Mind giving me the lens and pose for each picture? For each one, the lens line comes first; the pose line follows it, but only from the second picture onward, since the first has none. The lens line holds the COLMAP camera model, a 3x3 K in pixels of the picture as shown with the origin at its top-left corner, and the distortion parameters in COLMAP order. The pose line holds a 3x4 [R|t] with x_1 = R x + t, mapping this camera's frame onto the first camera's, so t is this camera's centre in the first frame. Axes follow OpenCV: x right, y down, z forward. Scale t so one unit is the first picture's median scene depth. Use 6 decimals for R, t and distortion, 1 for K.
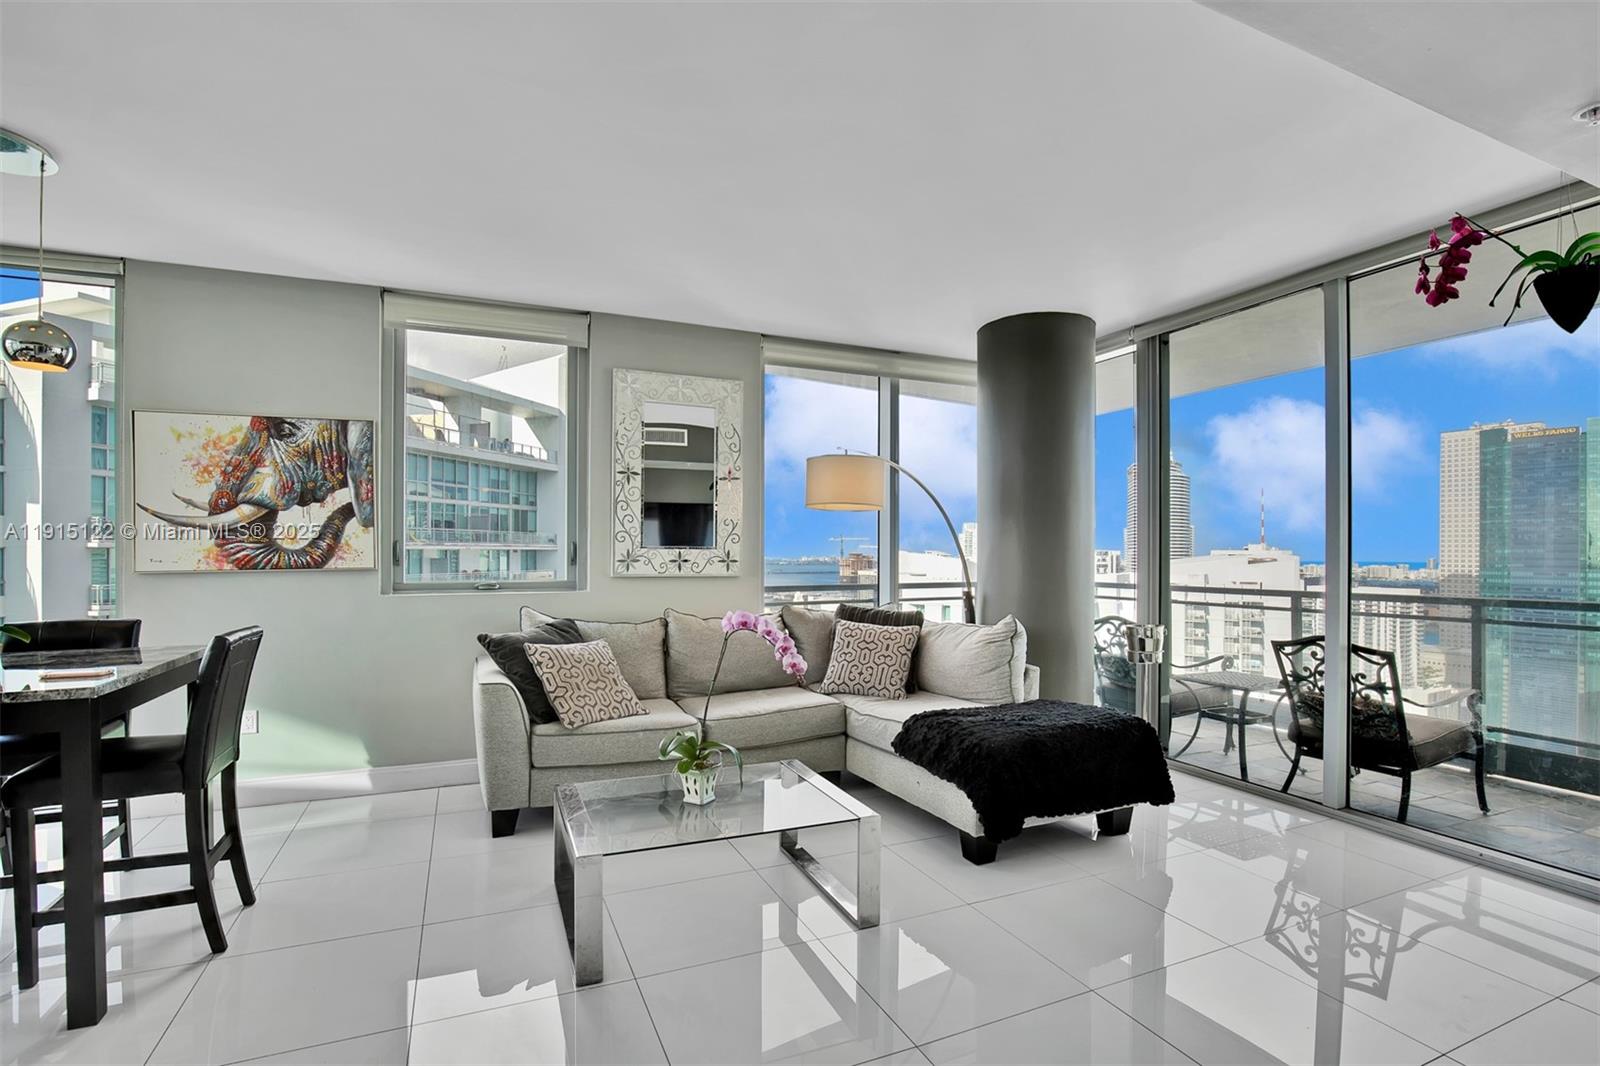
lens RADIAL K [[757.6, 0, 798.7], [0, 757.6, 555.2], [0, 0, 1]] dist [-0.031207, 0.000417]
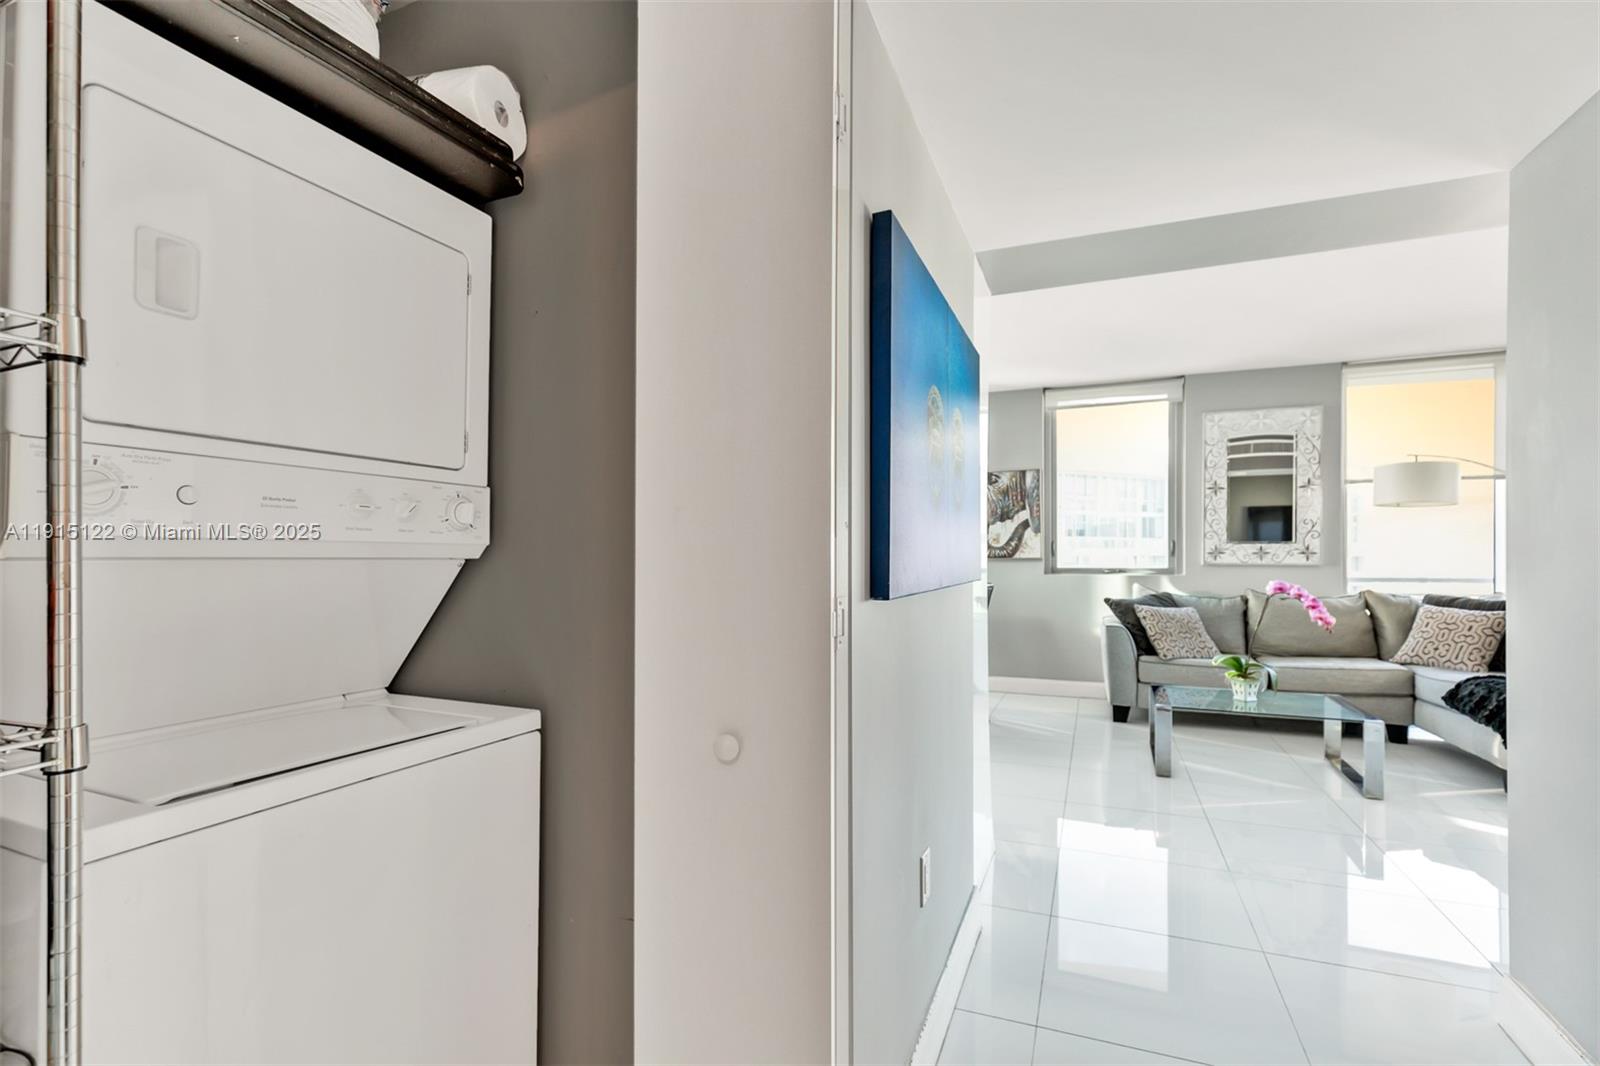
lens RADIAL K [[726.6, 0, 773.8], [0, 726.6, 559.3], [0, 0, 1]] dist [-0.023254, -0.000264]
pose [[0.674689, -0.001562, -0.738101, 0.217216], [-0.000309, 0.999997, -0.002399, 0.024661], [0.738102, 0.001847, 0.674686, -0.513983]]
